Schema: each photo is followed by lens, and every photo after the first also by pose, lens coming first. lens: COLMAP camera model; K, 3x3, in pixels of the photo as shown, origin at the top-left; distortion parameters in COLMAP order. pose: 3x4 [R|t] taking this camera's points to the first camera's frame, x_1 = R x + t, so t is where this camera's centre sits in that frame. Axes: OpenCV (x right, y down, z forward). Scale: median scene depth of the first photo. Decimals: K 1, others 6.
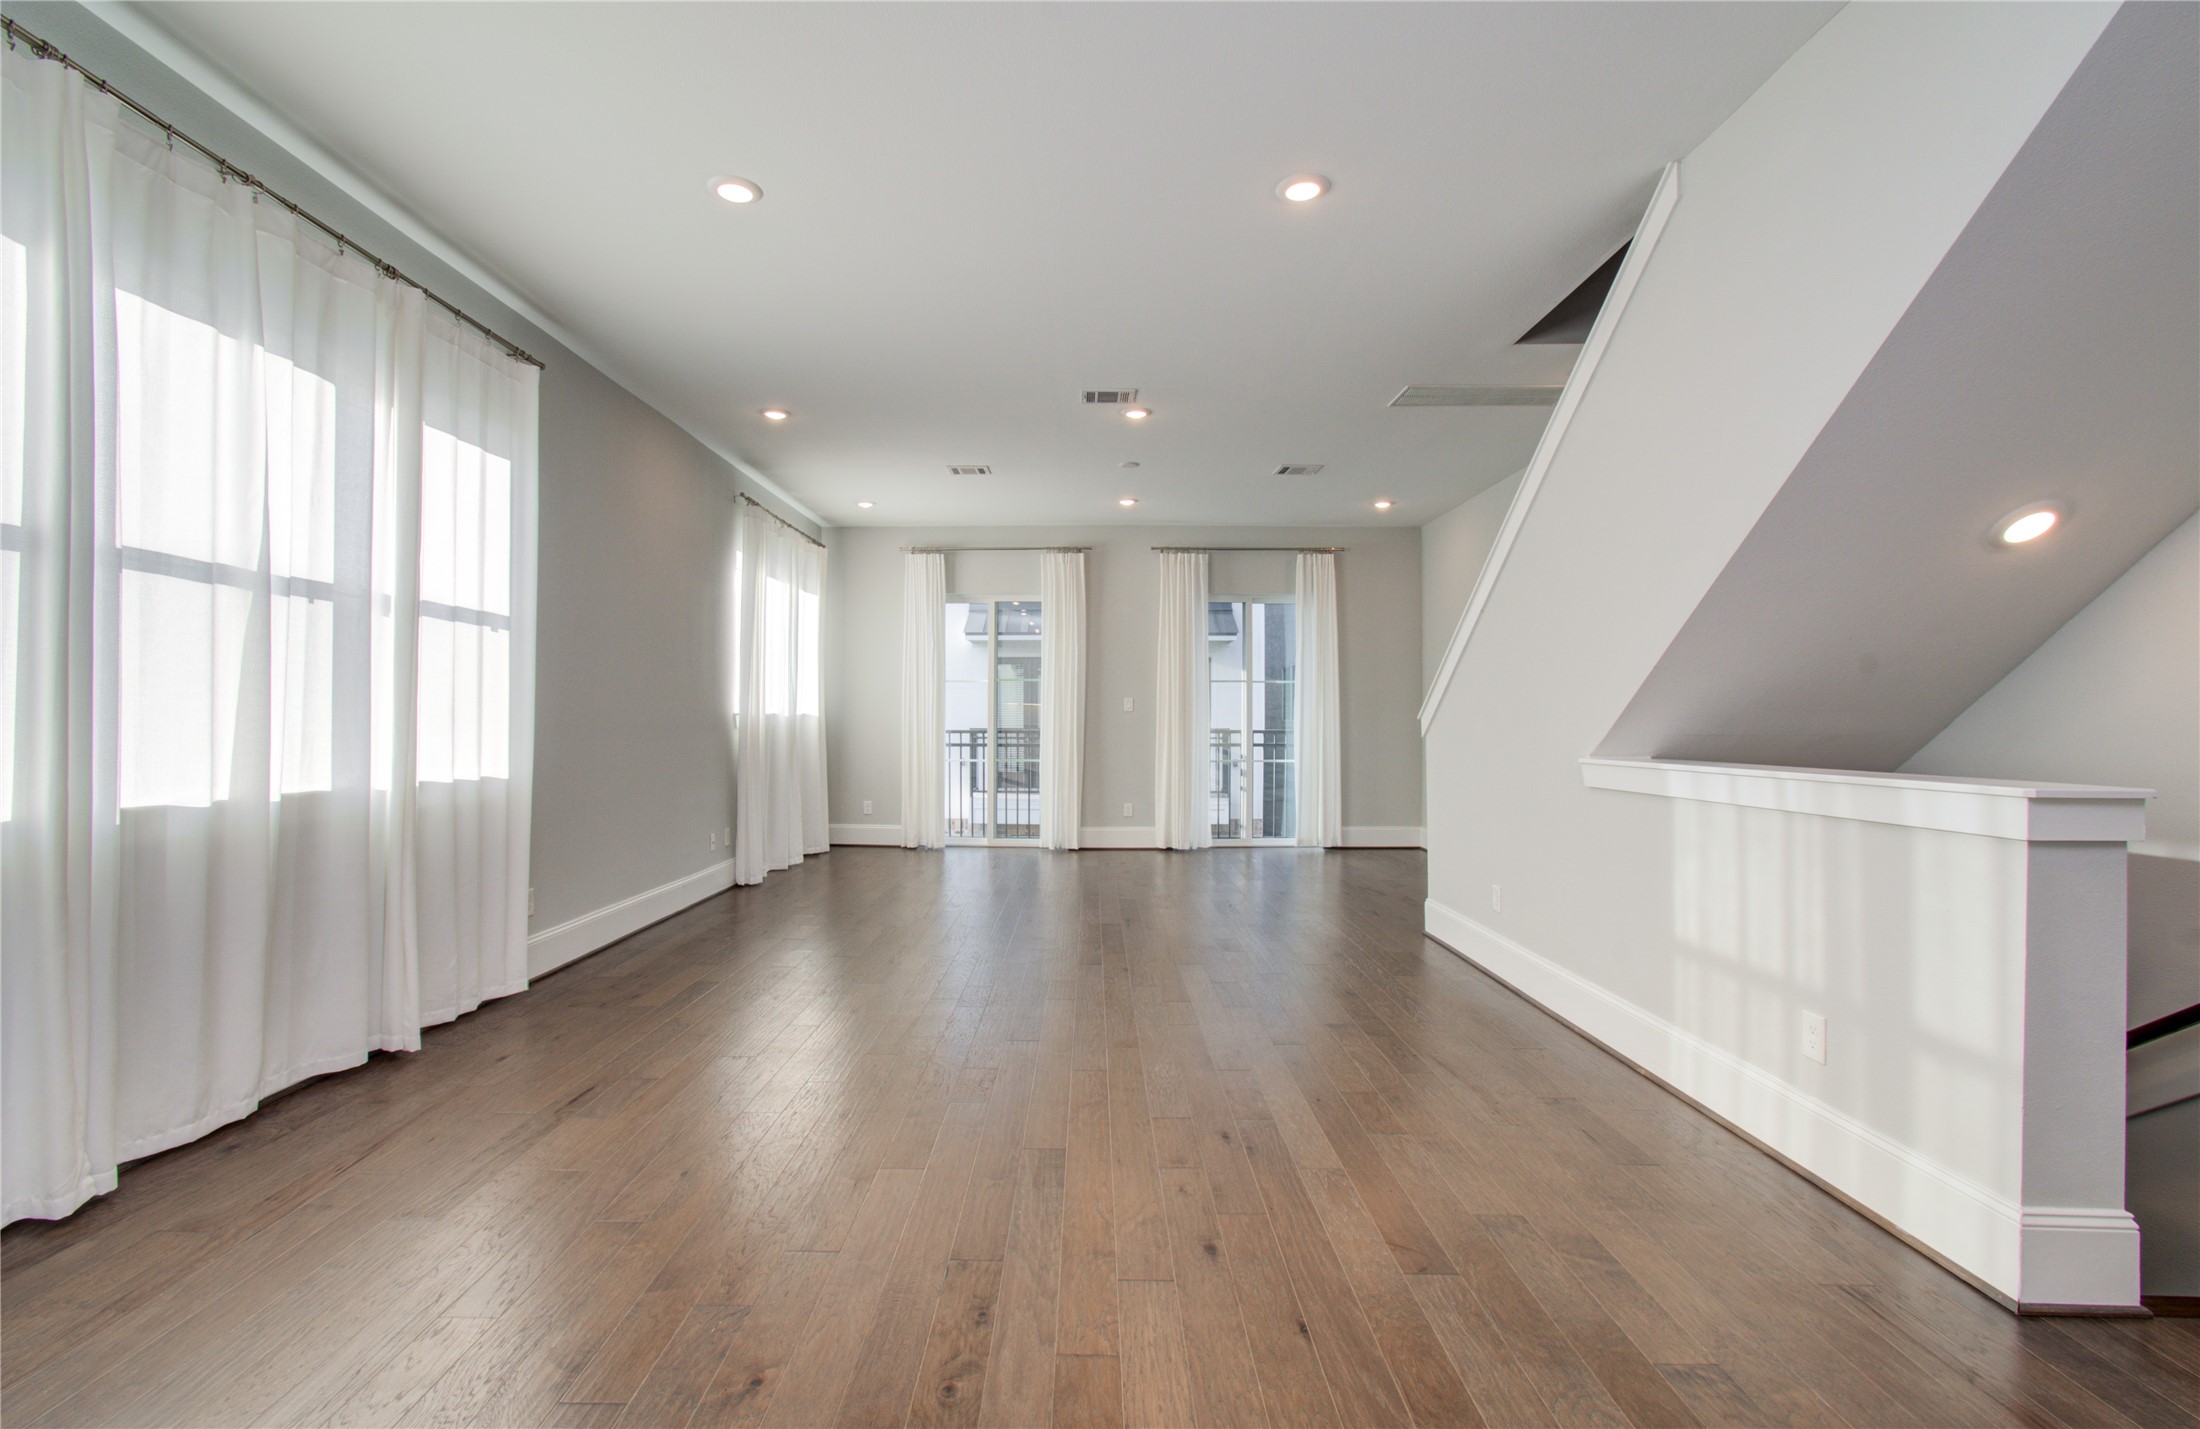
lens RADIAL K [[965.8, 0, 1073.3], [0, 965.8, 706.3], [0, 0, 1]] dist [-0.036306, 0.026421]
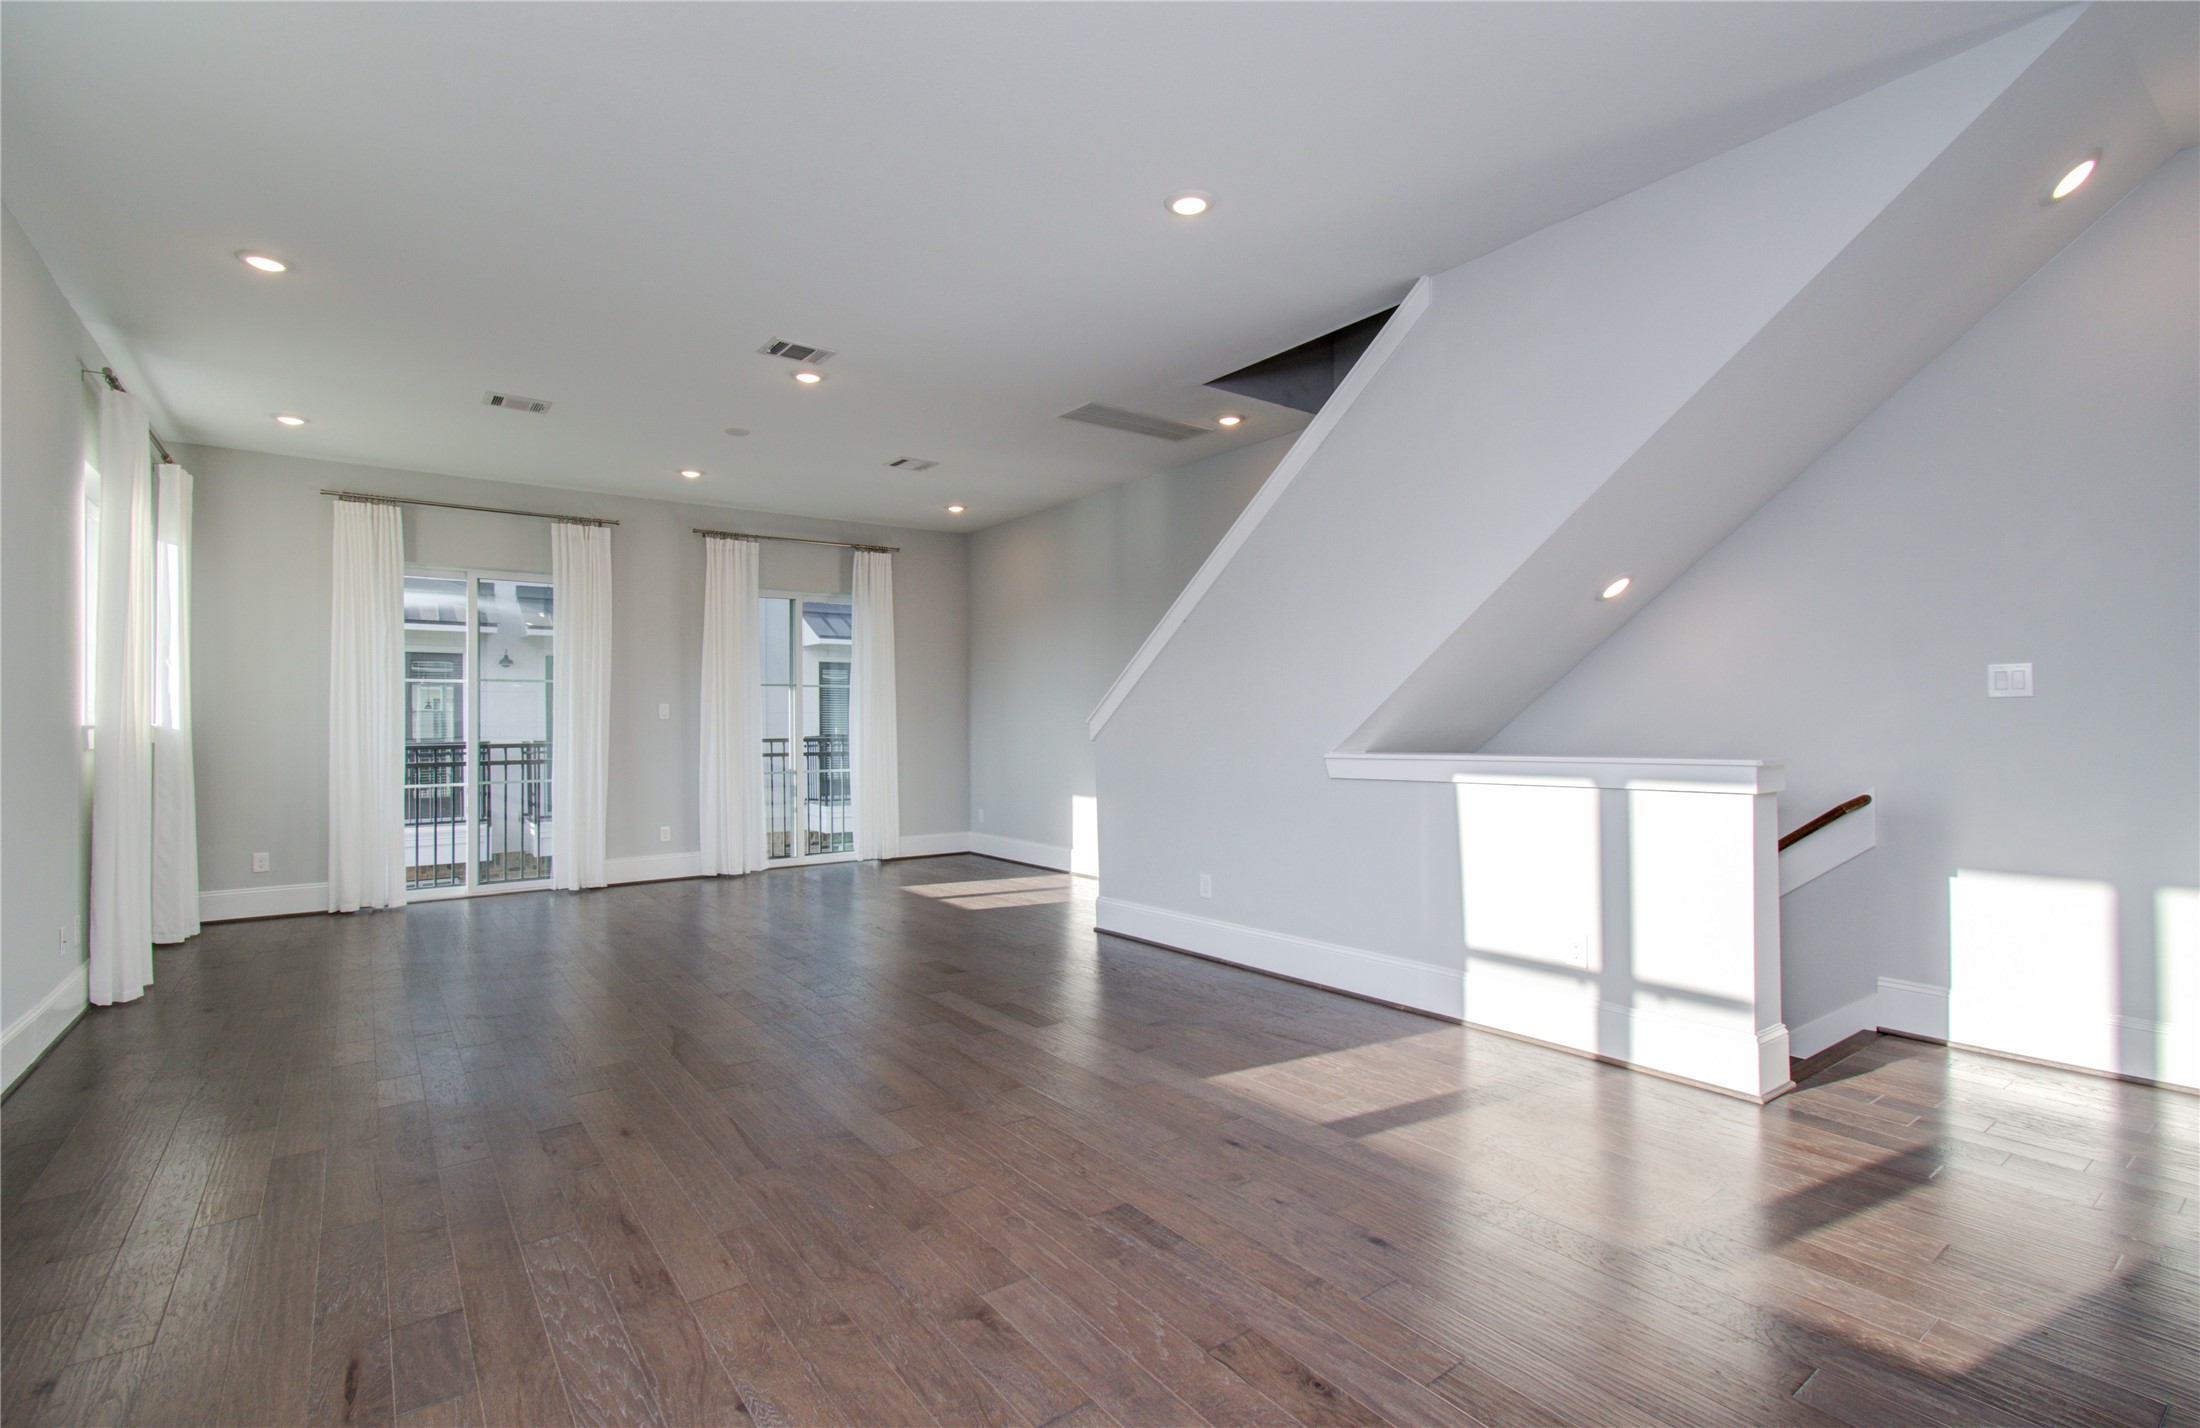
lens RADIAL K [[994.9, 0, 1098.6], [0, 994.9, 700.2], [0, 0, 1]] dist [-0.016815, 0.000197]
pose [[0.793813, 0.003052, 0.608155, -0.226371], [0.004671, 0.999927, -0.011115, 0.000974], [-0.608144, 0.011664, 0.793741, 0.105598]]
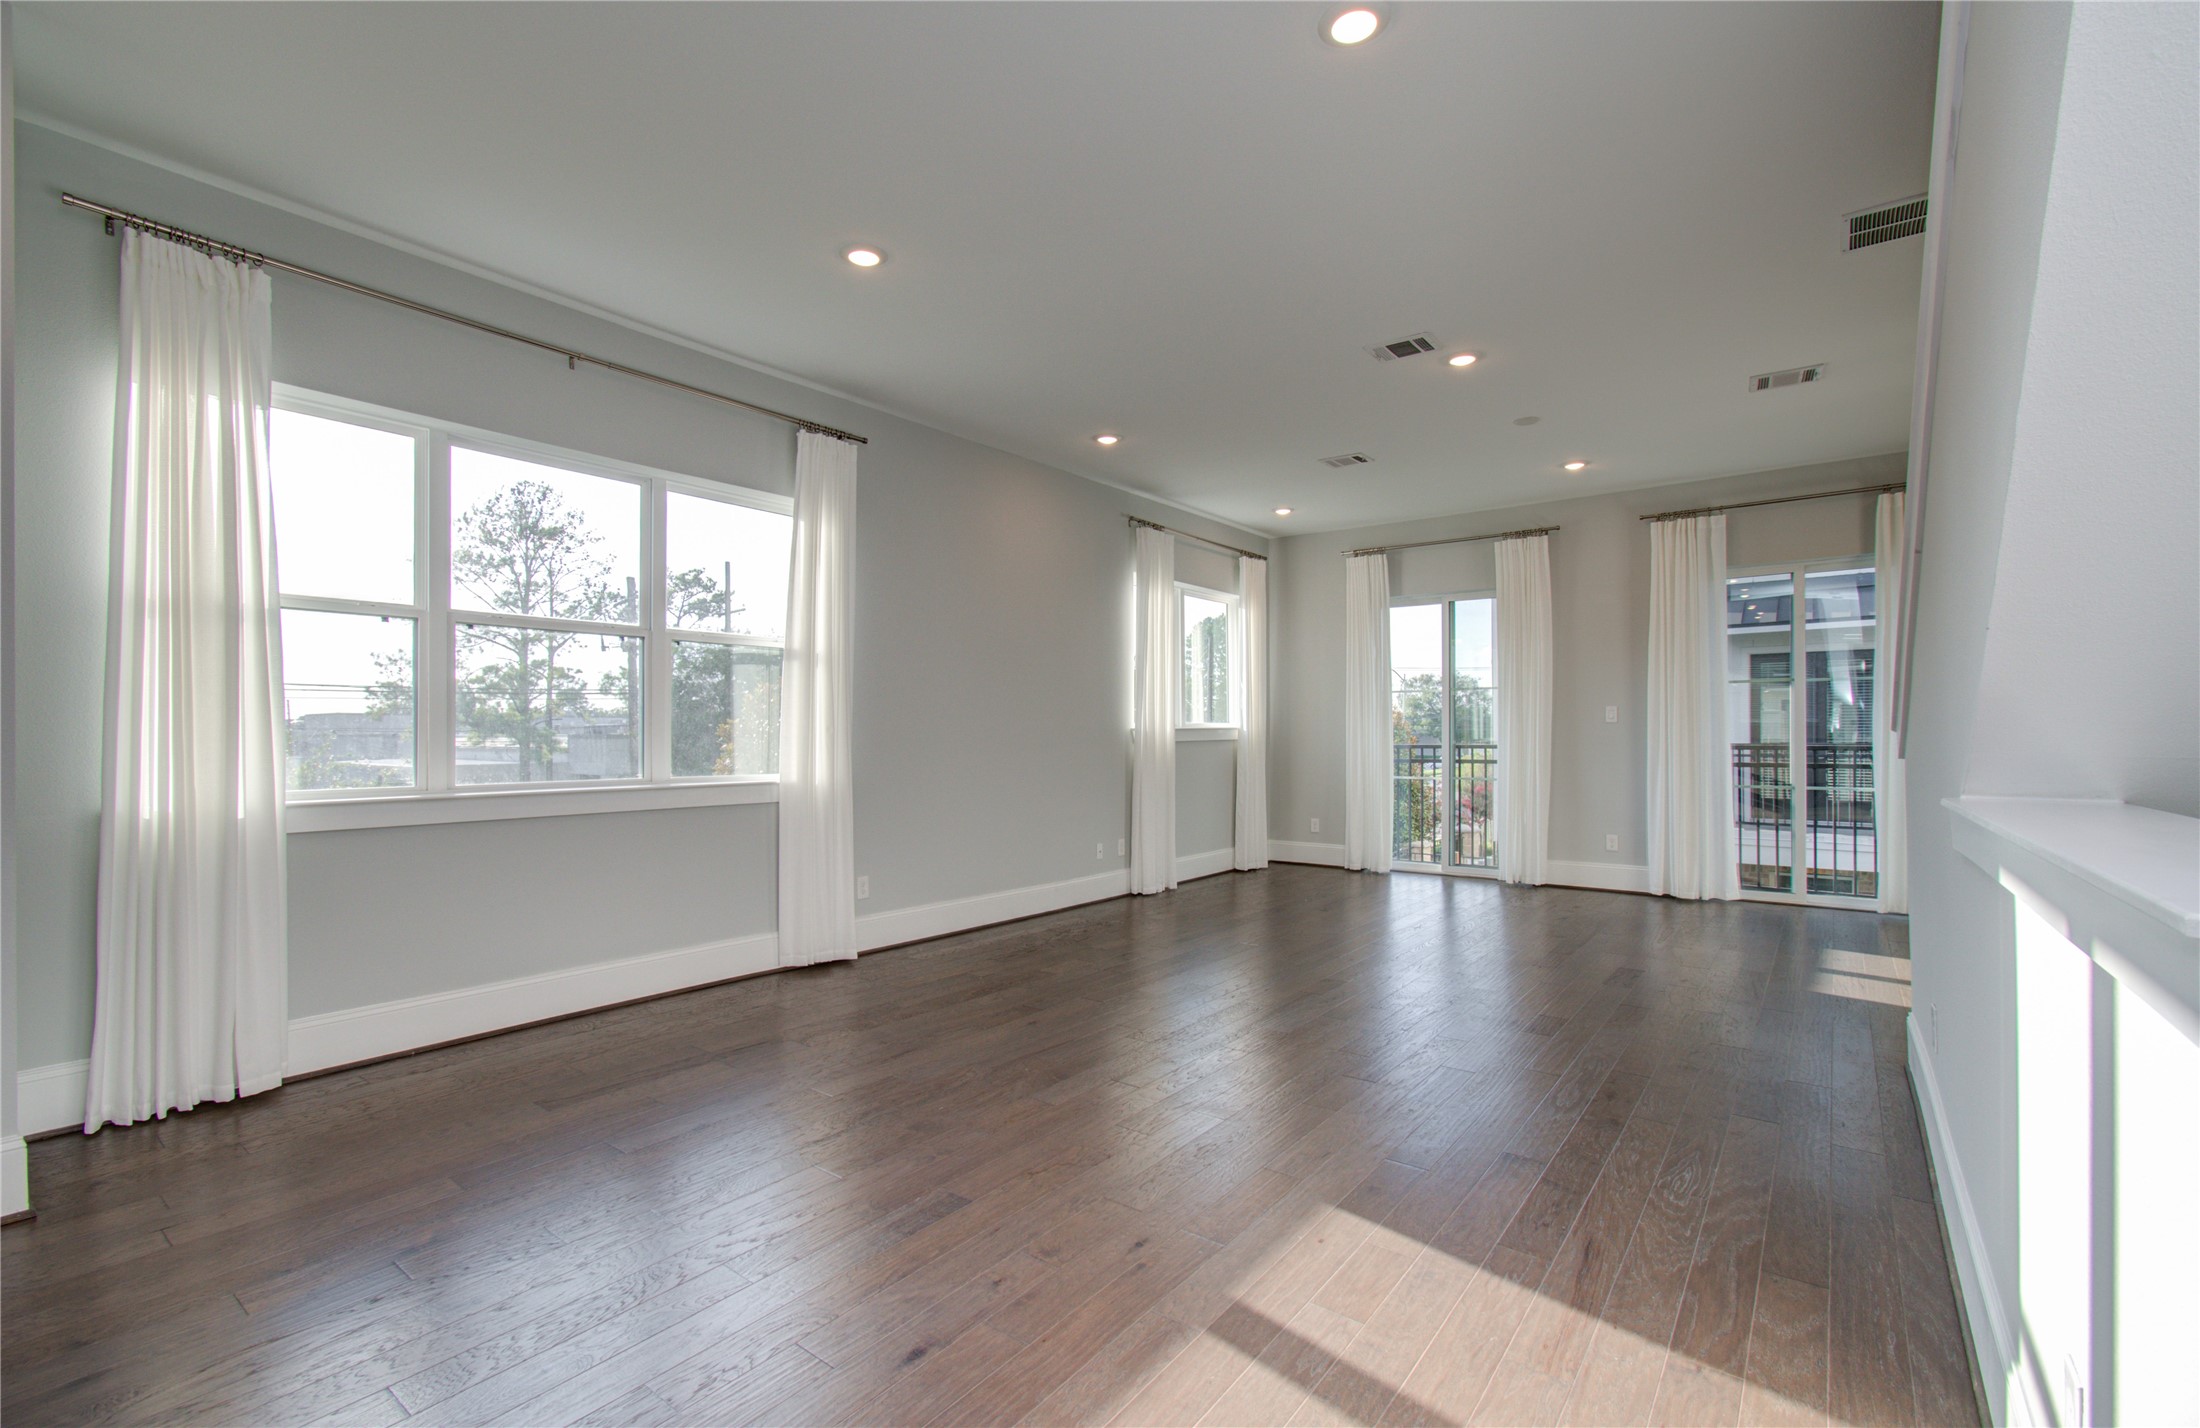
lens RADIAL K [[959.1, 0, 1089.7], [0, 959.1, 711.1], [0, 0, 1]] dist [0.004799, 0.000149]
pose [[0.803687, -0.018034, -0.594779, 0.242991], [0.012299, 0.999831, -0.013697, 0.002966], [0.594925, 0.003693, 0.803773, 0.125443]]
